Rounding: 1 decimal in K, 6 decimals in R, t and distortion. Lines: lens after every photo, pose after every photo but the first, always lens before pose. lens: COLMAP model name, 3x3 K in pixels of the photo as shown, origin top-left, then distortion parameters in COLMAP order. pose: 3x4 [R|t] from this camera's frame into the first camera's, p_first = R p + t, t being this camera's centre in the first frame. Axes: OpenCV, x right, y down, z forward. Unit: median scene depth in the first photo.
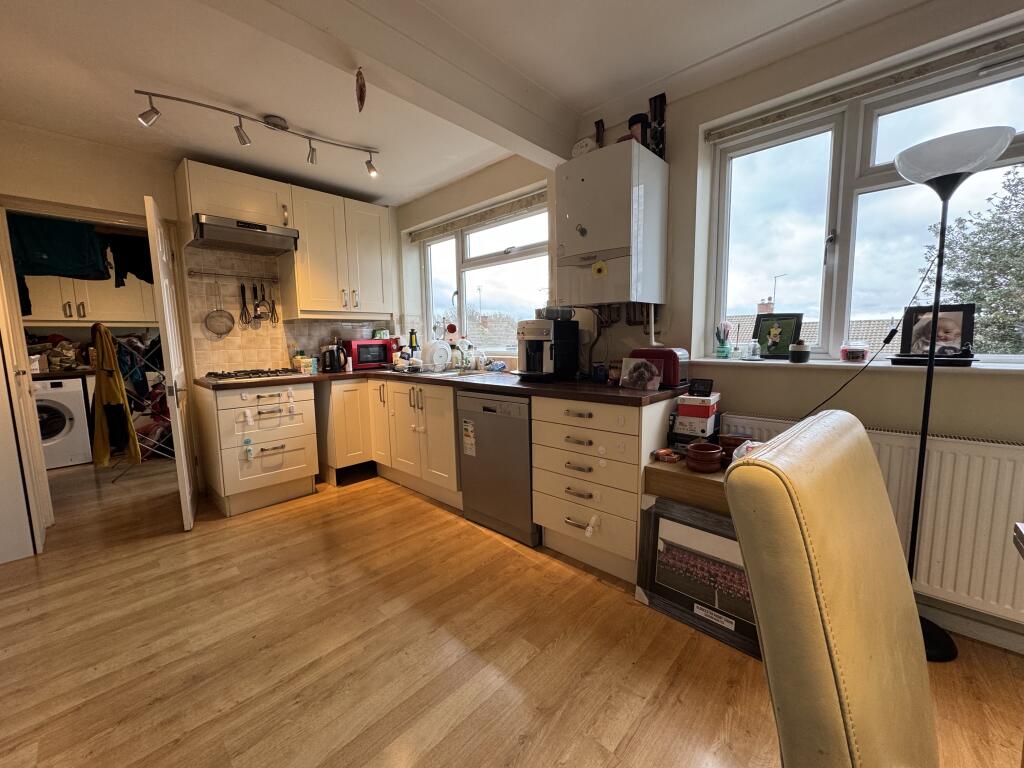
lens RADIAL K [[407.6, 0, 510.7], [0, 407.6, 385.0], [0, 0, 1]] dist [0.002539, 0.000007]
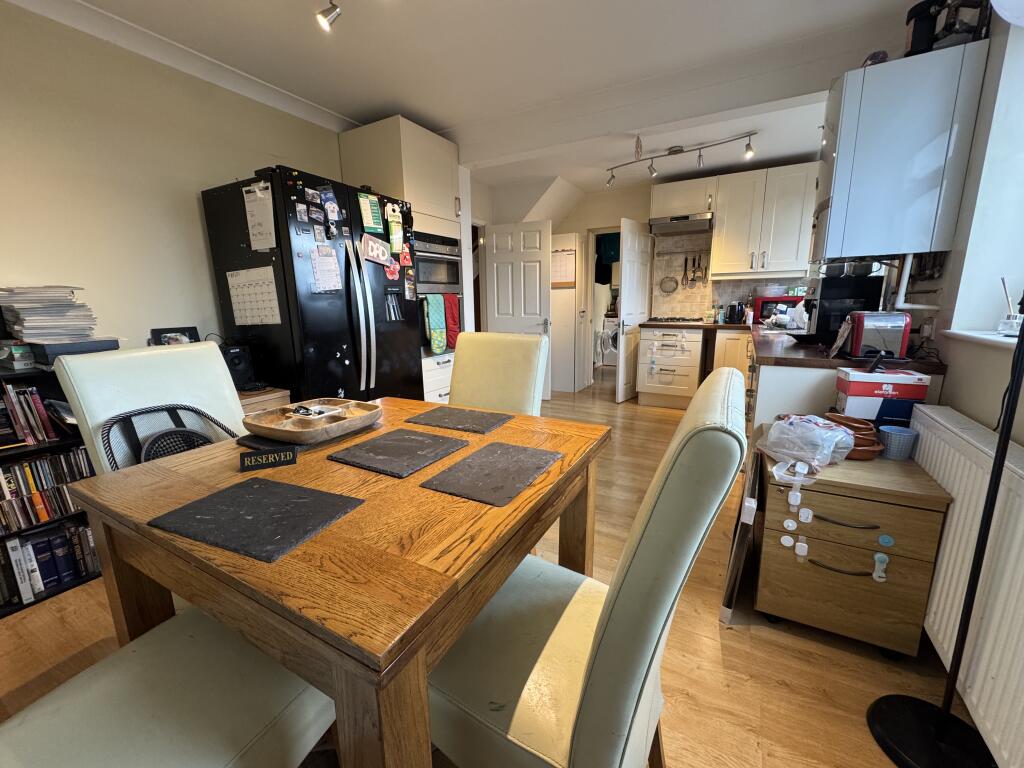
lens RADIAL K [[407.6, 0, 512.3], [0, 407.6, 385.7], [0, 0, 1]] dist [0.002539, 0.000007]
pose [[0.246884, 0.209830, -0.946055, 0.747800], [-0.101579, 0.976501, 0.190075, -0.017741], [0.963706, 0.049173, 0.262397, 0.058771]]
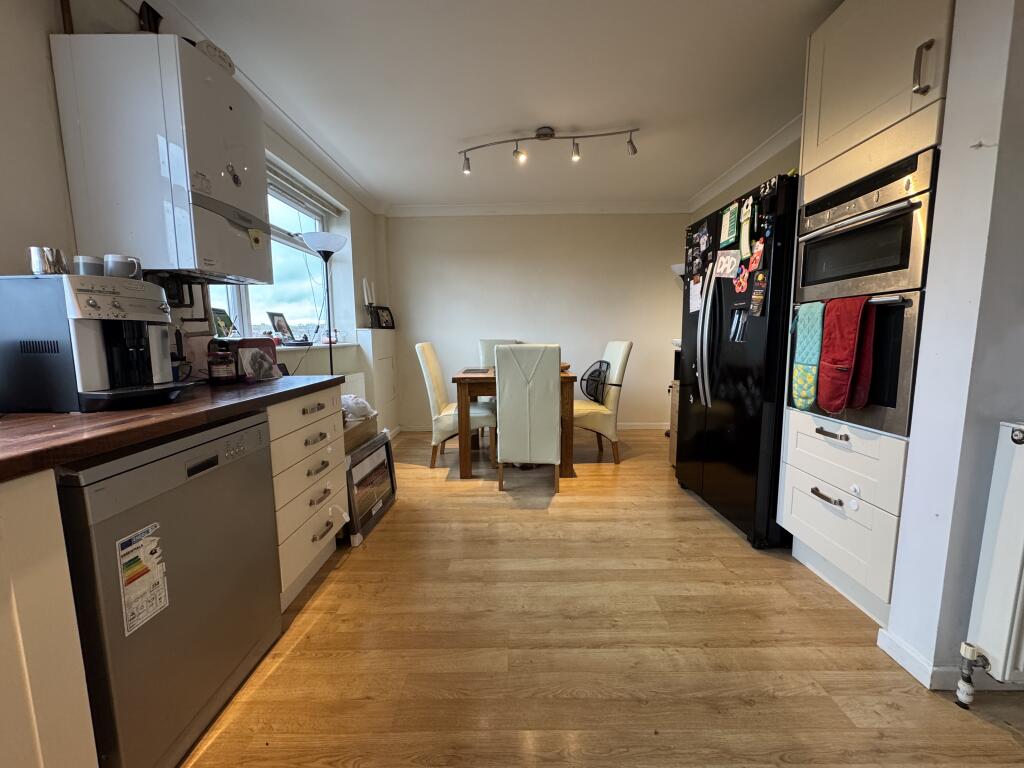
lens RADIAL K [[407.6, 0, 511.3], [0, 407.6, 383.2], [0, 0, 1]] dist [0.002539, 0.000007]
pose [[-0.676434, -0.064921, 0.733637, -0.545420], [0.107106, 0.976847, 0.185198, -0.070853], [-0.728674, 0.203851, -0.653819, 0.884892]]
